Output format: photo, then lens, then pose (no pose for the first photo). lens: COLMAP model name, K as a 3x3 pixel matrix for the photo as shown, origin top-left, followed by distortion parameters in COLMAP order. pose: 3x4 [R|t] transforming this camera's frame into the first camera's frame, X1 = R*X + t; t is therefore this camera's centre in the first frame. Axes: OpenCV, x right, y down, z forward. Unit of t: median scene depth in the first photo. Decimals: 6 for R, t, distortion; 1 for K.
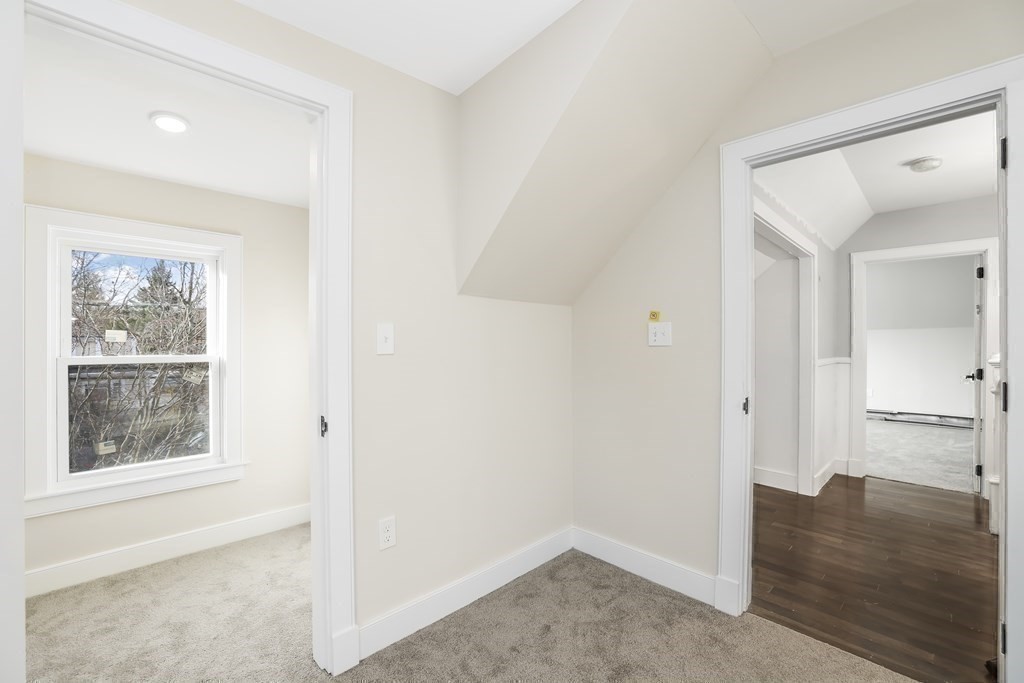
lens RADIAL K [[431.1, 0, 504.7], [0, 431.1, 339.3], [0, 0, 1]] dist [-0.025333, 0.000719]
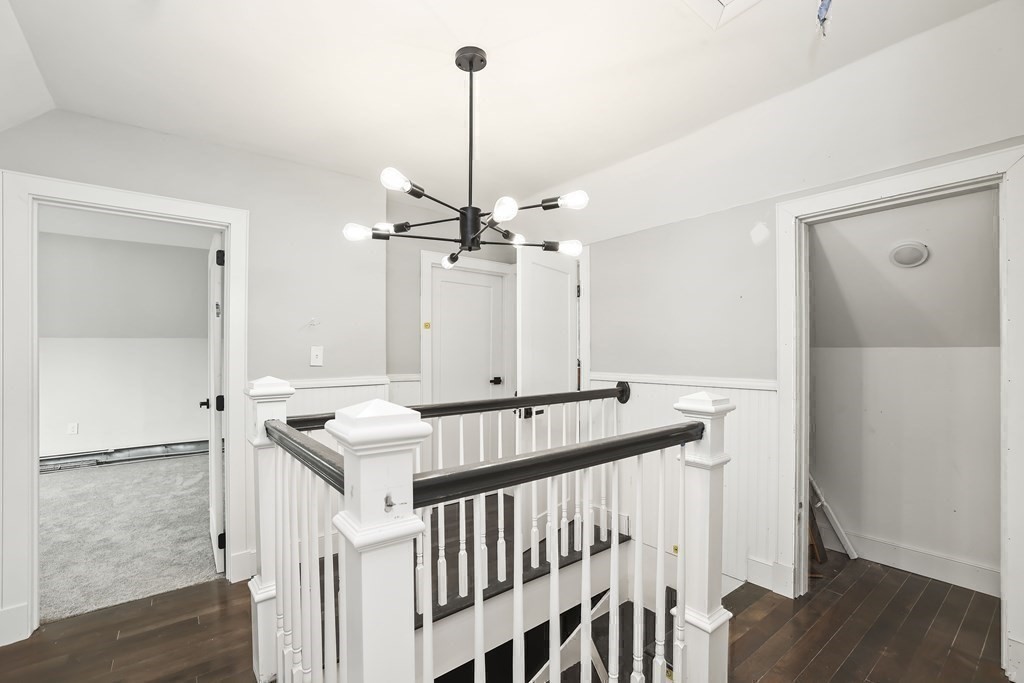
lens RADIAL K [[449.9, 0, 514.5], [0, 449.9, 344.4], [0, 0, 1]] dist [-0.027078, 0.000503]
pose [[0.093894, 0.004088, 0.995574, 0.328580], [0.007077, 0.999964, -0.004774, -0.005425], [-0.995557, 0.007494, 0.093862, 0.324211]]
